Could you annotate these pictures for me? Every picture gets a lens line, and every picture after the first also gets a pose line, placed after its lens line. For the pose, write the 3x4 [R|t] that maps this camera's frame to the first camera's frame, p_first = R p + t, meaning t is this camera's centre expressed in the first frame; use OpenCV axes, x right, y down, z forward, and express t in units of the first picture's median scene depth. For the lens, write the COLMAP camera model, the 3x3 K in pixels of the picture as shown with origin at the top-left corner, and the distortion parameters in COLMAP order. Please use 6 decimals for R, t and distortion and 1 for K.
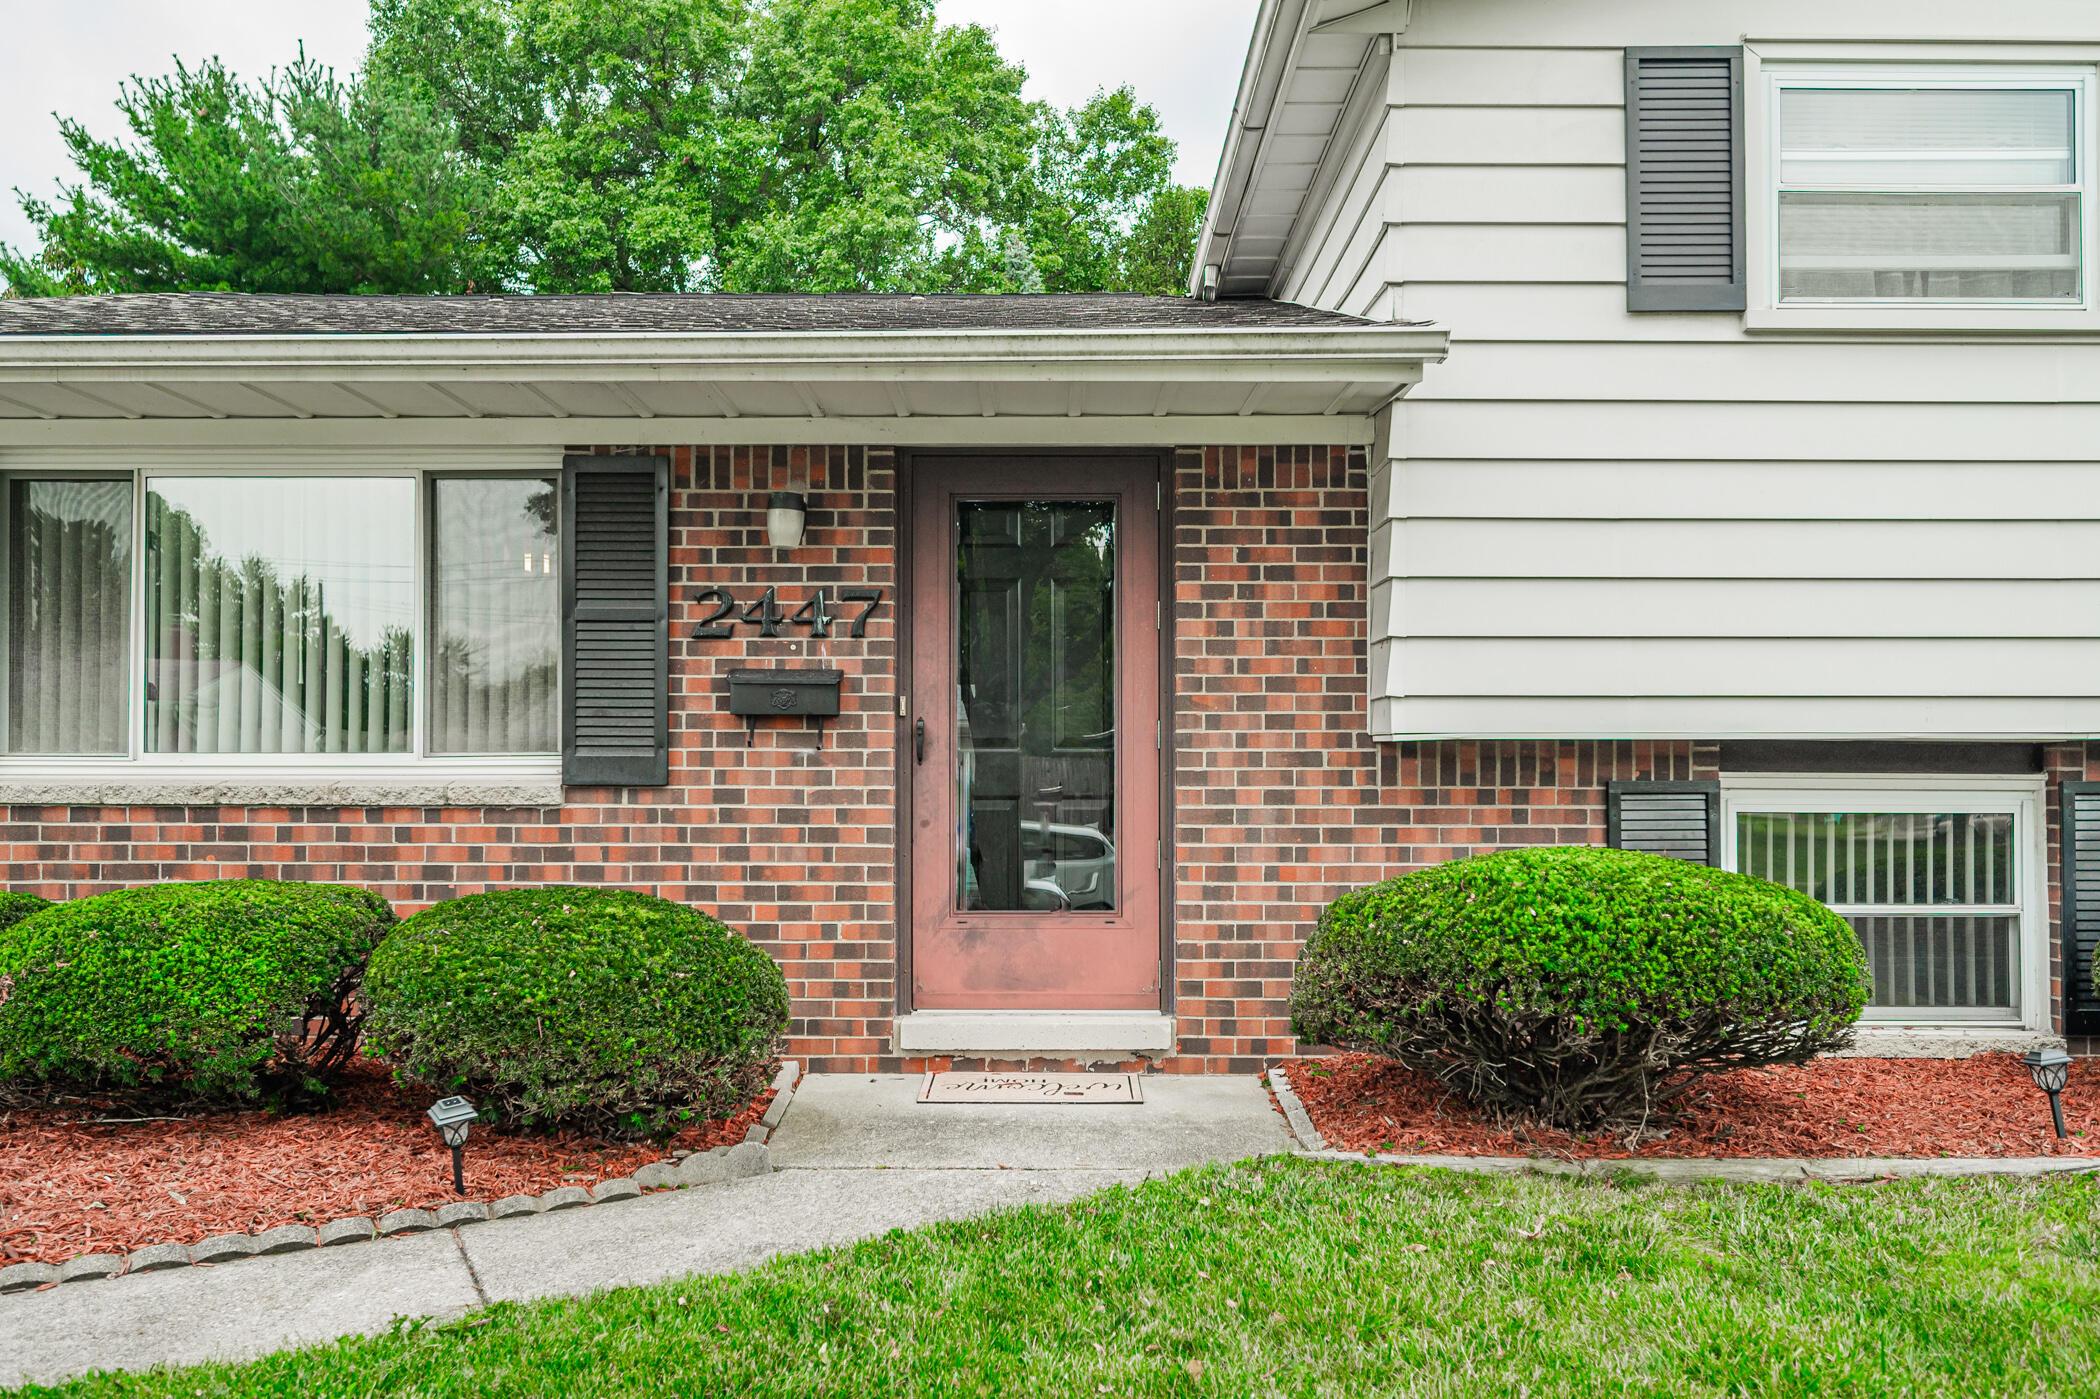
lens RADIAL K [[1673.8, 0, 1023.1], [0, 1673.8, 776.6], [0, 0, 1]] dist [-0.004916, 0.005163]
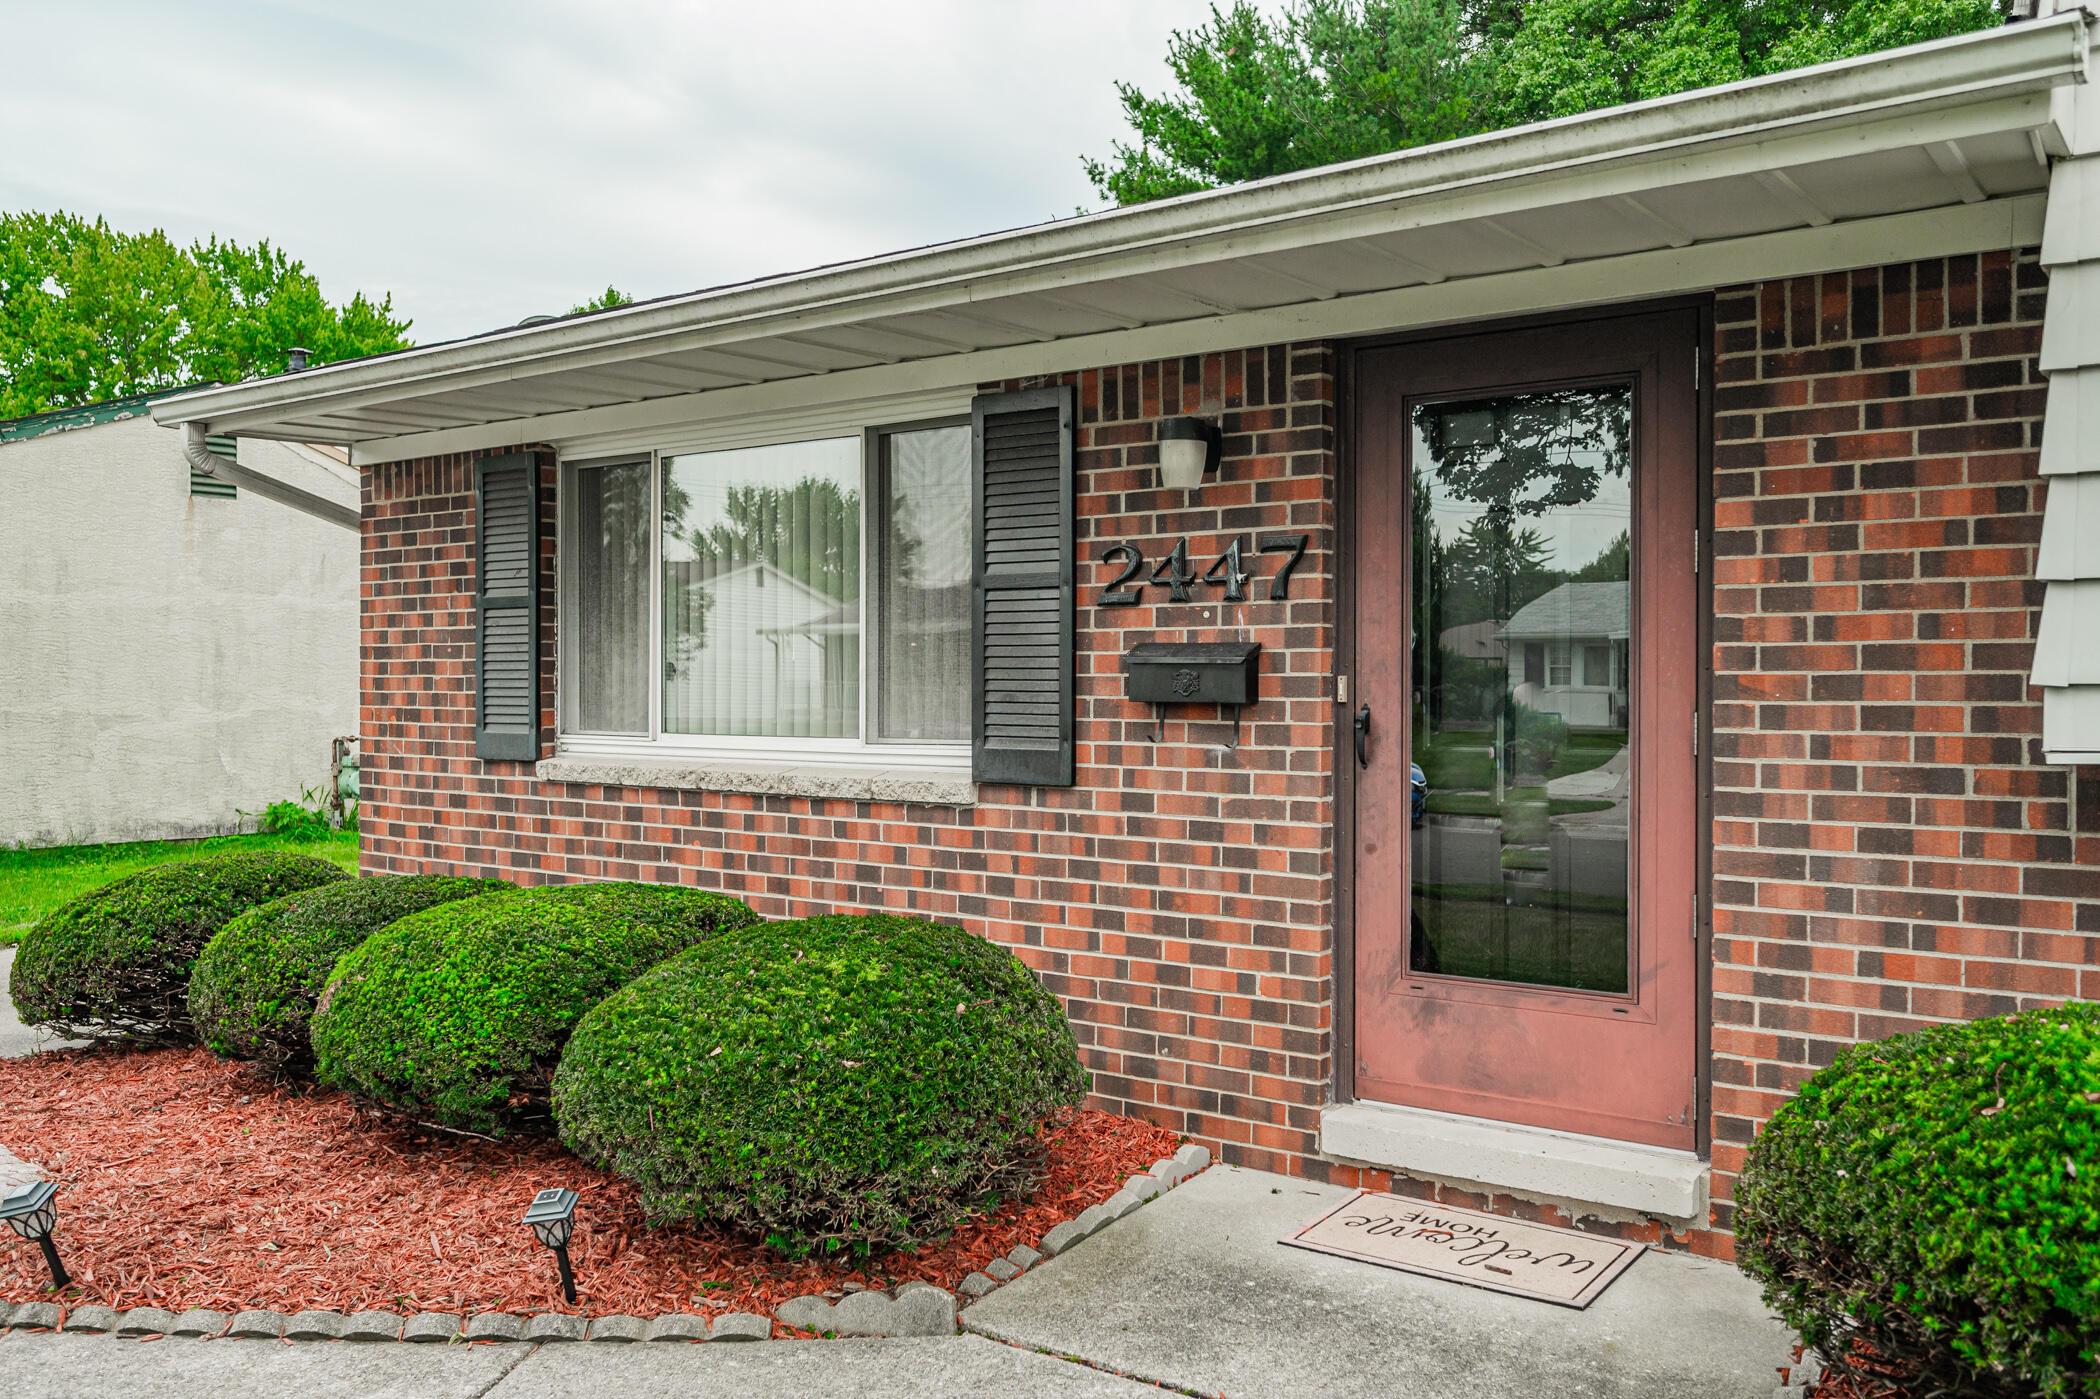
lens RADIAL K [[1703.3, 0, 1050.0], [0, 1703.3, 699.5], [0, 0, 1]] dist [-0.004325, 0.003023]
pose [[0.812475, 0.005114, -0.582974, 0.266100], [0.006715, 0.999813, 0.018128, -0.052671], [0.582958, -0.018643, 0.812288, 0.313471]]
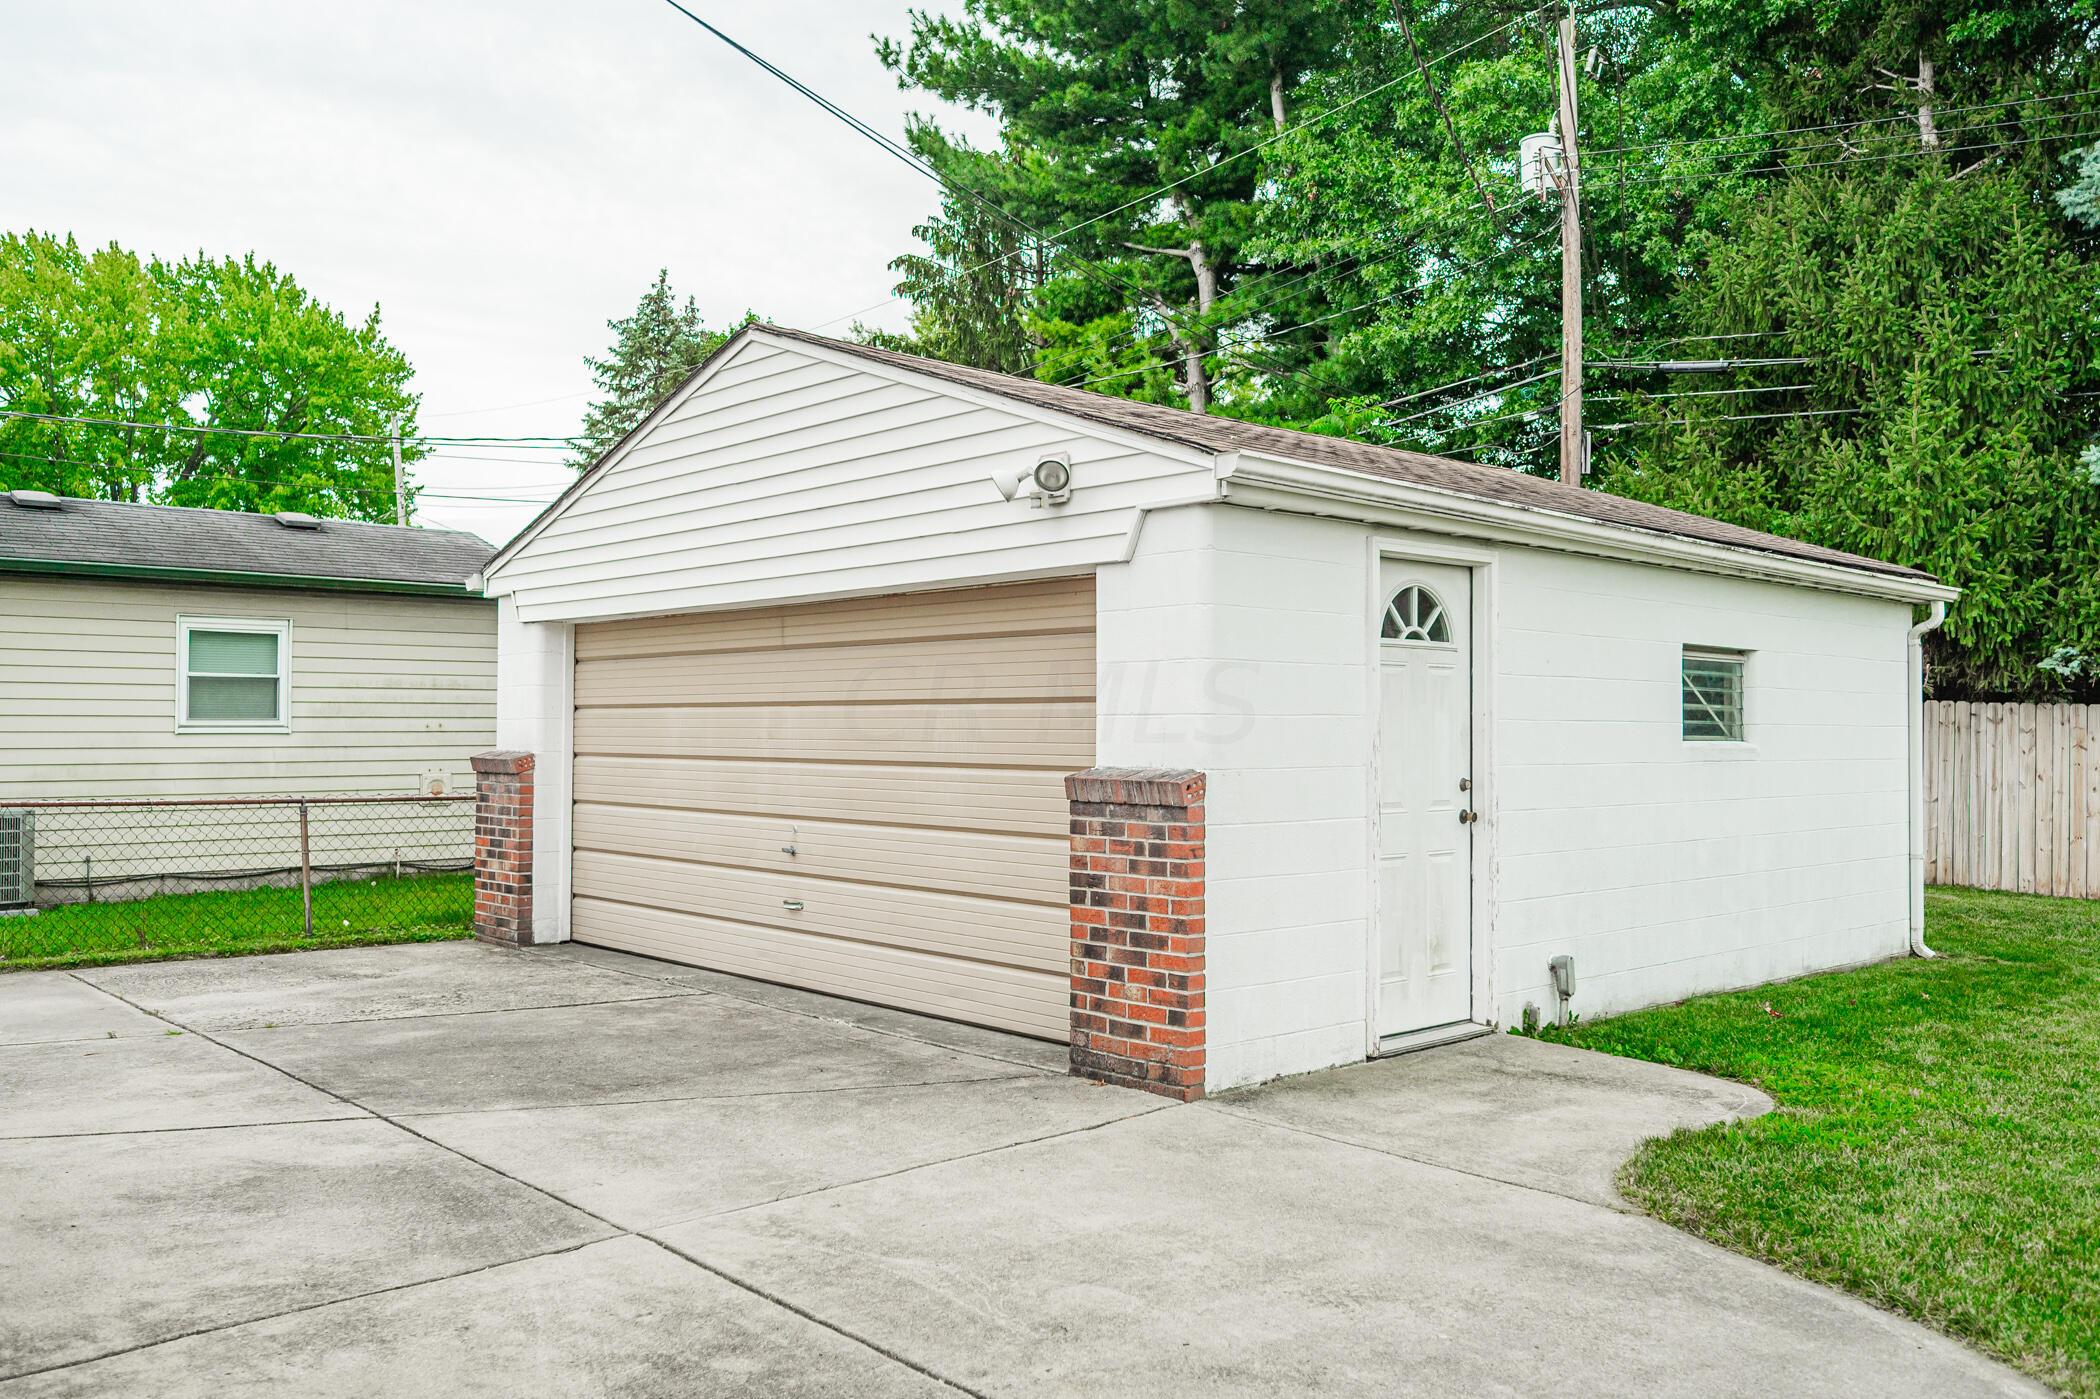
lens RADIAL K [[1692.2, 0, 1047.9], [0, 1692.2, 625.9], [0, 0, 1]] dist [-0.002385, 0.011278]
pose [[0.685900, -0.044076, -0.726360, 0.466984], [0.012026, 0.998714, -0.049246, -0.012648], [0.727597, 0.025043, 0.685548, 2.682540]]
